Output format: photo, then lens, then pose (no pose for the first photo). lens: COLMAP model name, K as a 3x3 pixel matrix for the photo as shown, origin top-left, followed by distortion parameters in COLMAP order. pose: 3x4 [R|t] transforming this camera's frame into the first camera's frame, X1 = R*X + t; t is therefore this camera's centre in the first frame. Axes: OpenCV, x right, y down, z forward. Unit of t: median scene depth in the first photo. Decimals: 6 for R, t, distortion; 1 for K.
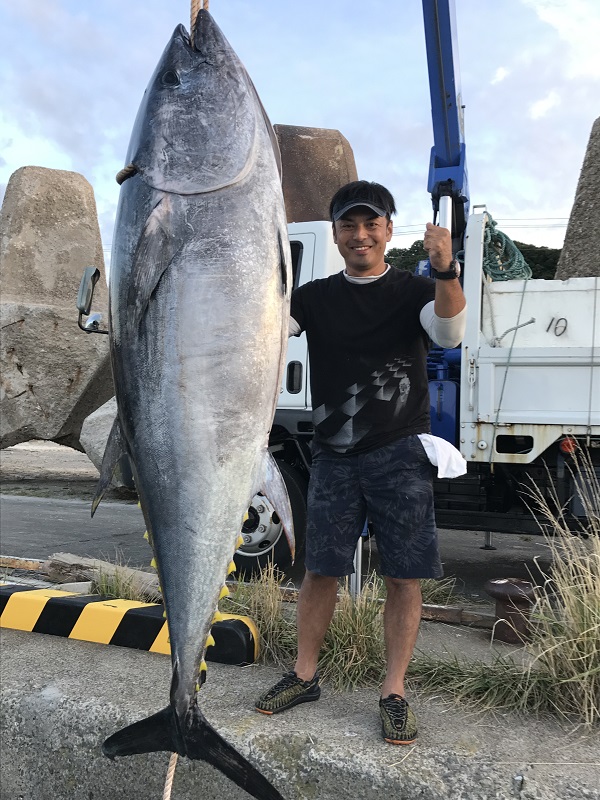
lens RADIAL K [[791.1, 0, 281.8], [0, 791.1, 398.3], [0, 0, 1]] dist [0.035689, -0.103968]
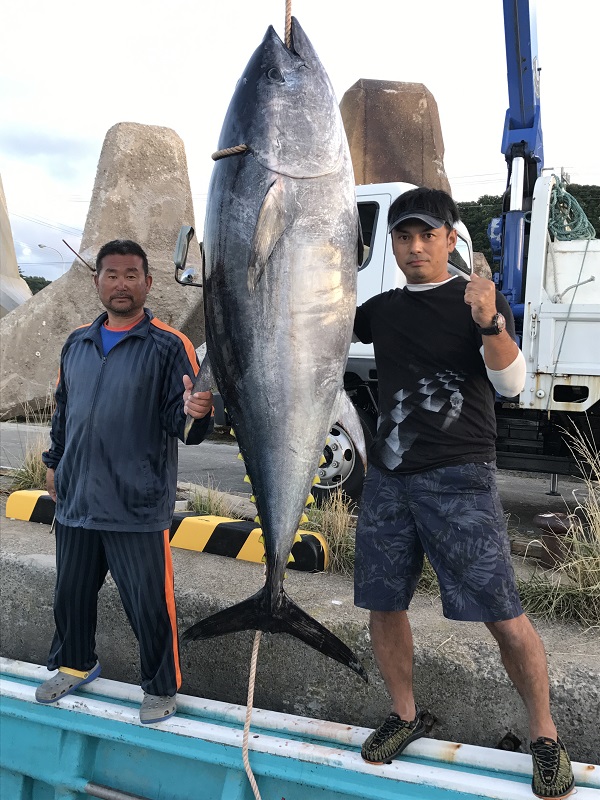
lens RADIAL K [[791.1, 0, 281.8], [0, 791.1, 398.3], [0, 0, 1]] dist [0.035689, -0.103968]
pose [[0.994452, 0.023891, -0.102440, 0.012460], [-0.017340, 0.997776, 0.064366, 0.001373], [0.103750, -0.062232, 0.992655, -0.114055]]
